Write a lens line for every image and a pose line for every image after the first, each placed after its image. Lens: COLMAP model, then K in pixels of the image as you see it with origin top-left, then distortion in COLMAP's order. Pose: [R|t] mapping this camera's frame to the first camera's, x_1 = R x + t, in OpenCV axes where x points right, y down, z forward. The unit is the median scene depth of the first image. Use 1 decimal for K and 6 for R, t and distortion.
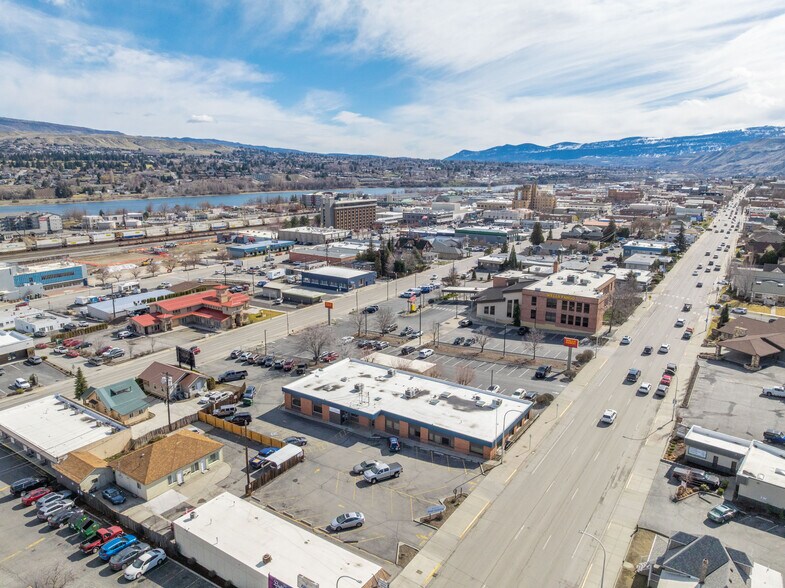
lens RADIAL K [[552.6, 0, 394.1], [0, 552.6, 298.4], [0, 0, 1]] dist [-0.036374, 0.000111]
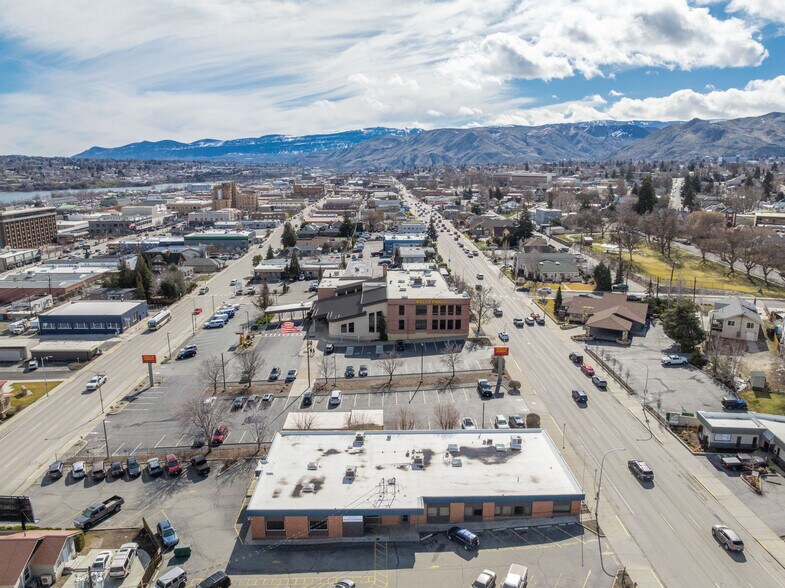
lens RADIAL K [[554.0, 0, 393.6], [0, 554.0, 291.9], [0, 0, 1]] dist [-0.041136, 0.008571]
pose [[0.818661, -0.131649, 0.558984, -0.211708], [0.135440, 0.990173, 0.034841, -0.047572], [-0.558078, 0.047186, 0.828446, 0.203703]]
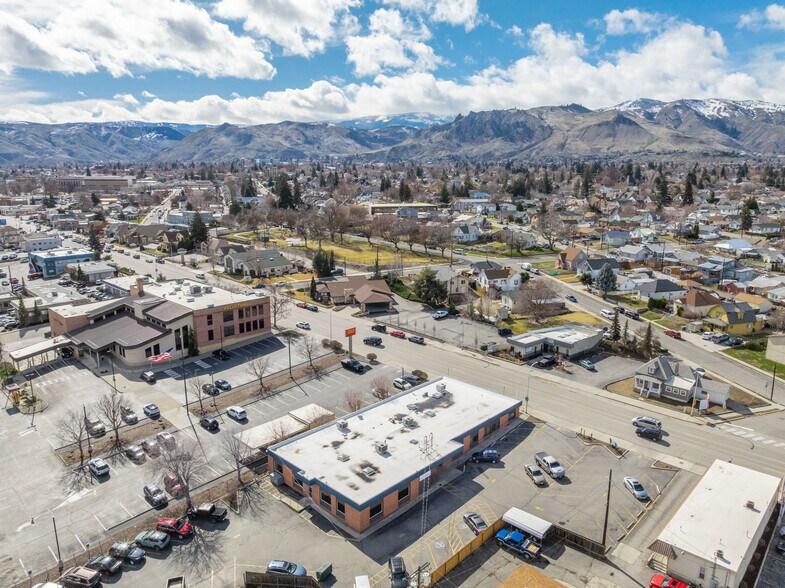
lens RADIAL K [[554.0, 0, 393.6], [0, 554.0, 291.9], [0, 0, 1]] dist [-0.041136, 0.008571]
pose [[0.174645, -0.218357, 0.960114, -0.420754], [0.224119, 0.958320, 0.177181, -0.102517], [-0.958786, 0.184236, 0.216304, 0.425727]]
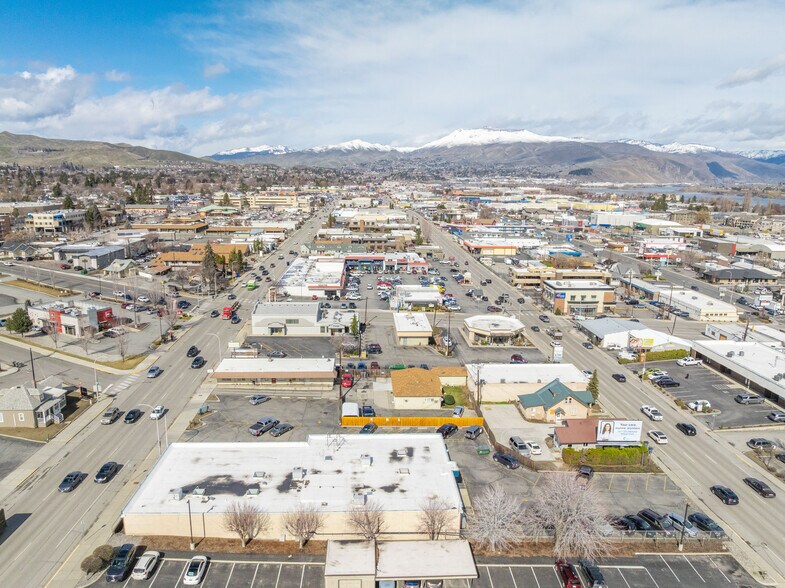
lens RADIAL K [[554.0, 0, 393.6], [0, 554.0, 291.9], [0, 0, 1]] dist [-0.041136, 0.008571]
pose [[-0.803724, 0.107065, -0.585291, 0.179841], [-0.156033, 0.911326, 0.380971, -0.191107], [0.574179, 0.397520, -0.715748, 0.811773]]
